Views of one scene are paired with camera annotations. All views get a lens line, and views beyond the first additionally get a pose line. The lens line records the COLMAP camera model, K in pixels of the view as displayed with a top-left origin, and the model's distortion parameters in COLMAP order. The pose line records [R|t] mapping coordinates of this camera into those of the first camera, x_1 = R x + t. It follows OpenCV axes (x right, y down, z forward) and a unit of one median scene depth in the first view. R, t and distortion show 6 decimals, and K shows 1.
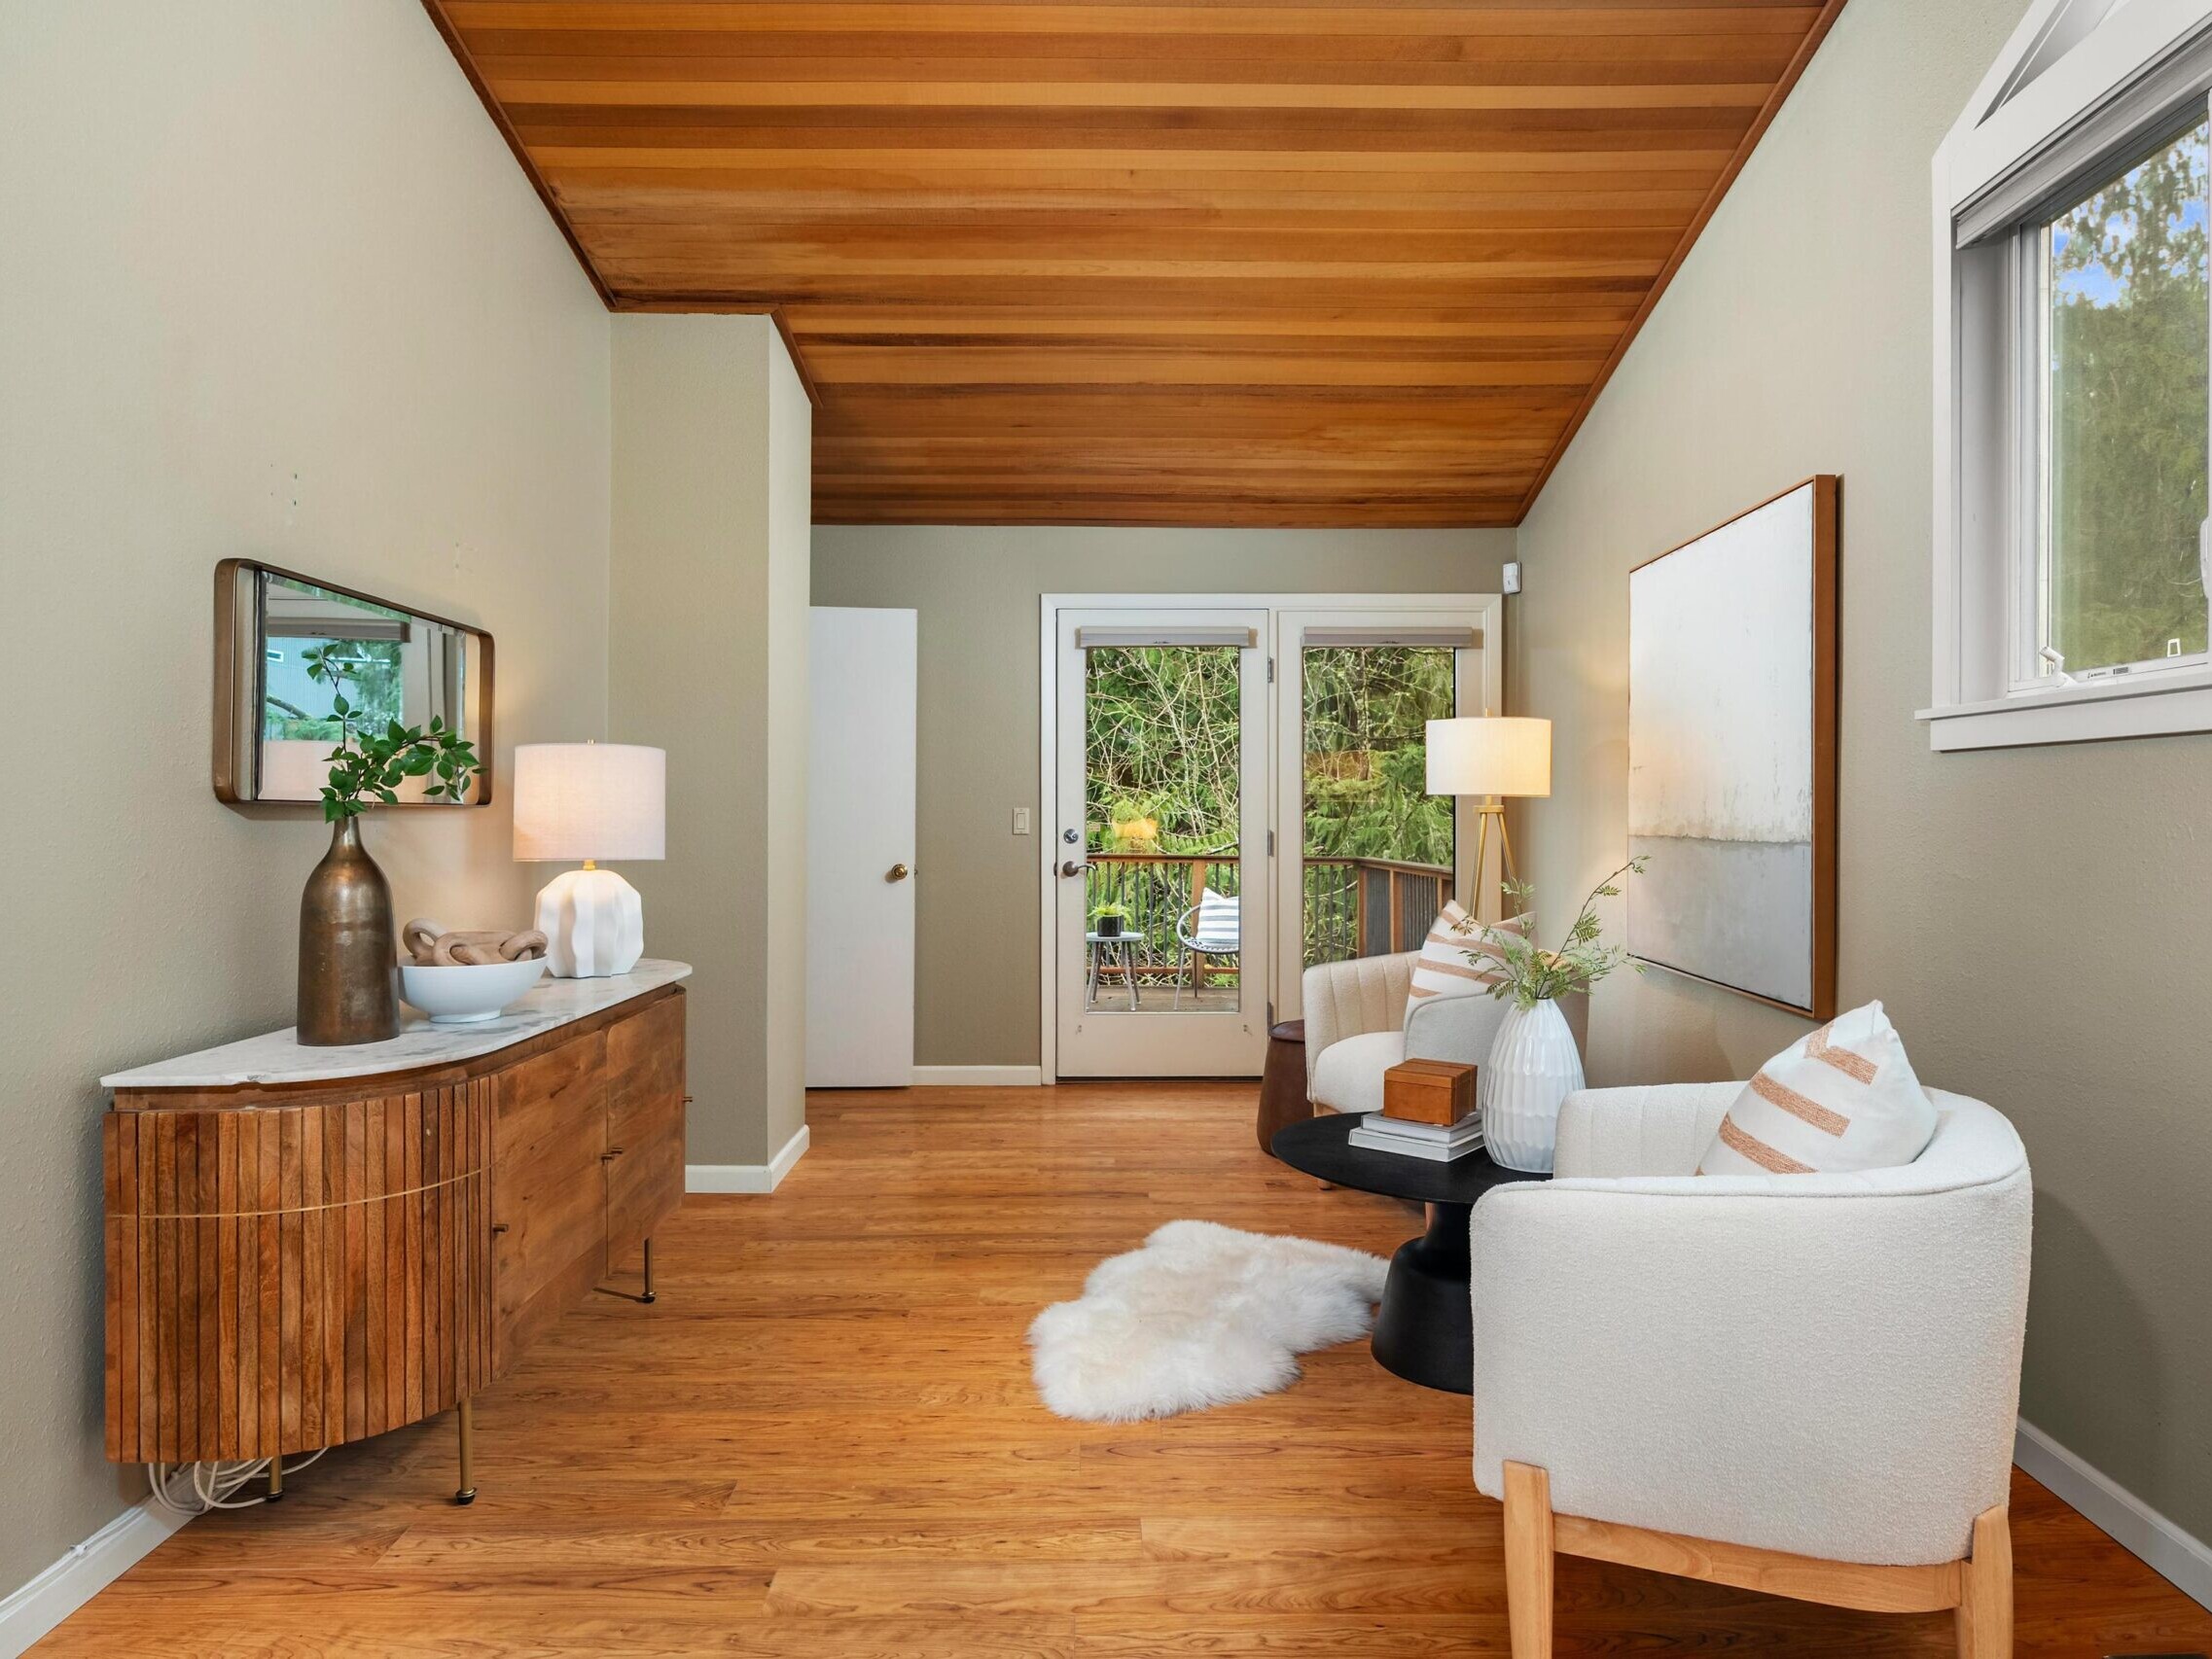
lens RADIAL K [[1354.6, 0, 1106.0], [0, 1354.6, 829.5], [0, 0, 1]] dist [-0.007960, 0.000639]
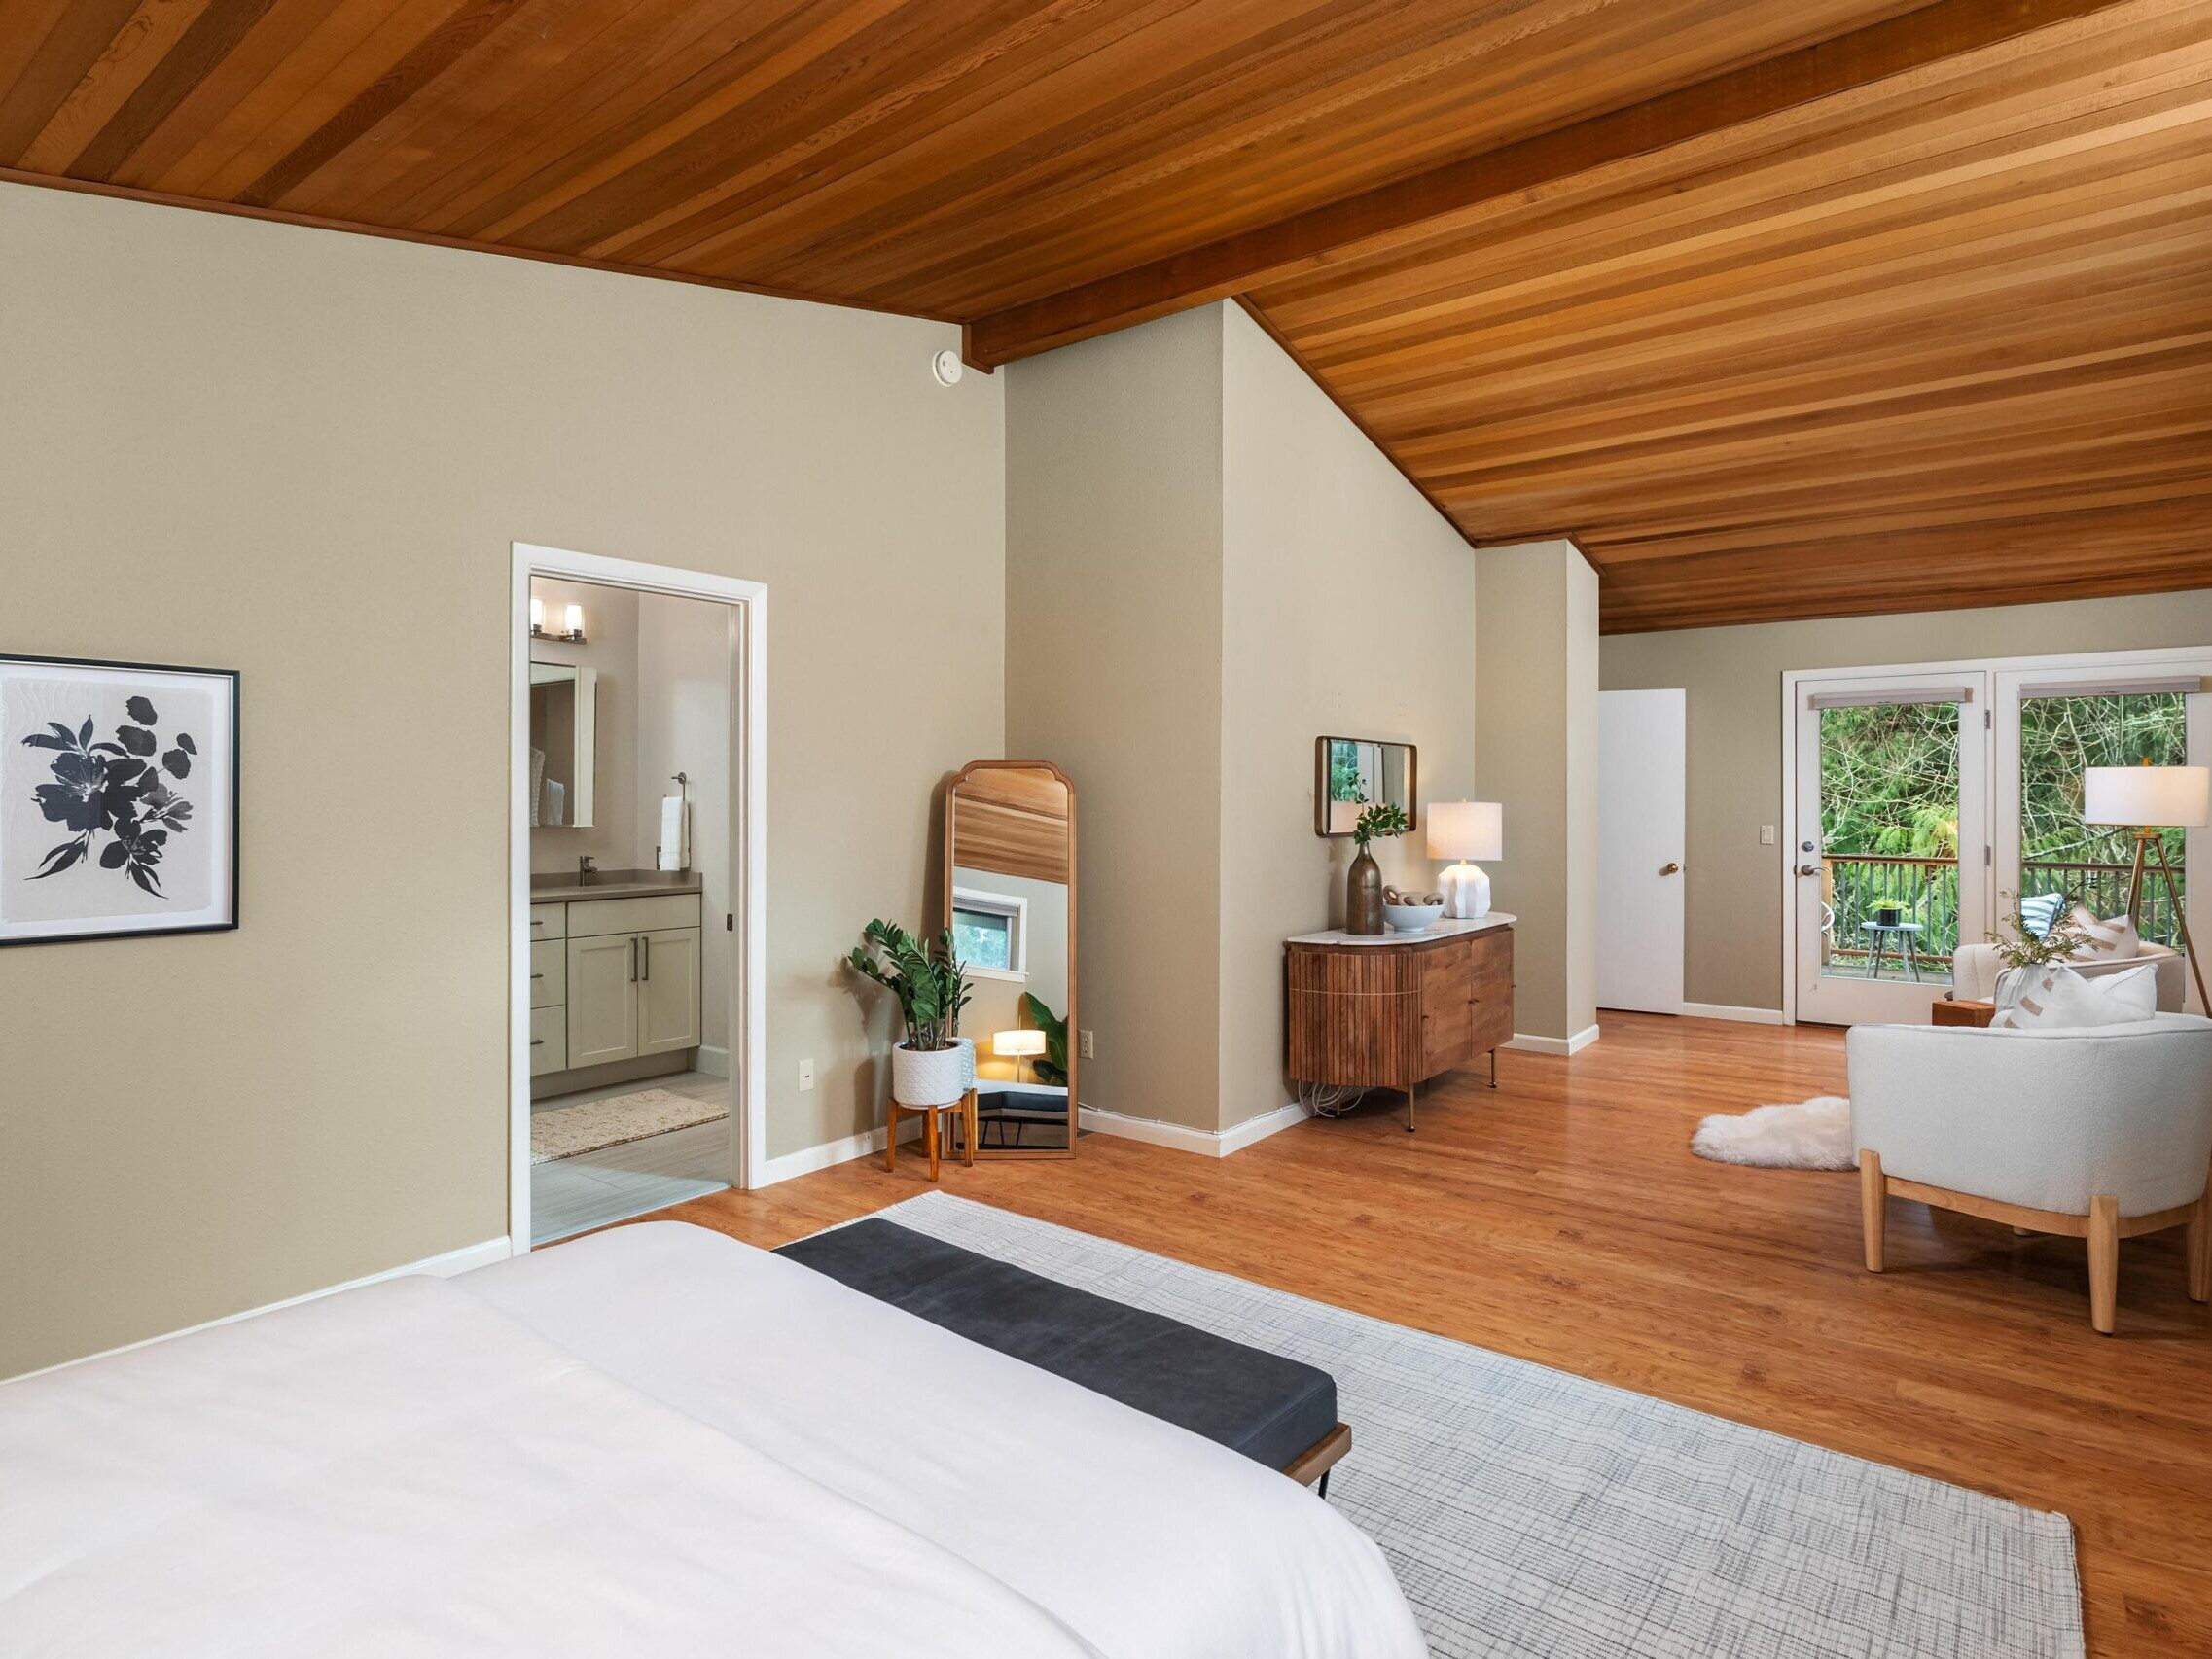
lens RADIAL K [[1211.5, 0, 1098.2], [0, 1211.5, 766.8], [0, 0, 1]] dist [0.000828, 0.000356]
pose [[0.787340, -0.018088, -0.616253, 0.323291], [-0.007273, 0.999227, -0.038621, -0.044885], [0.616476, 0.034890, 0.786600, -0.806055]]
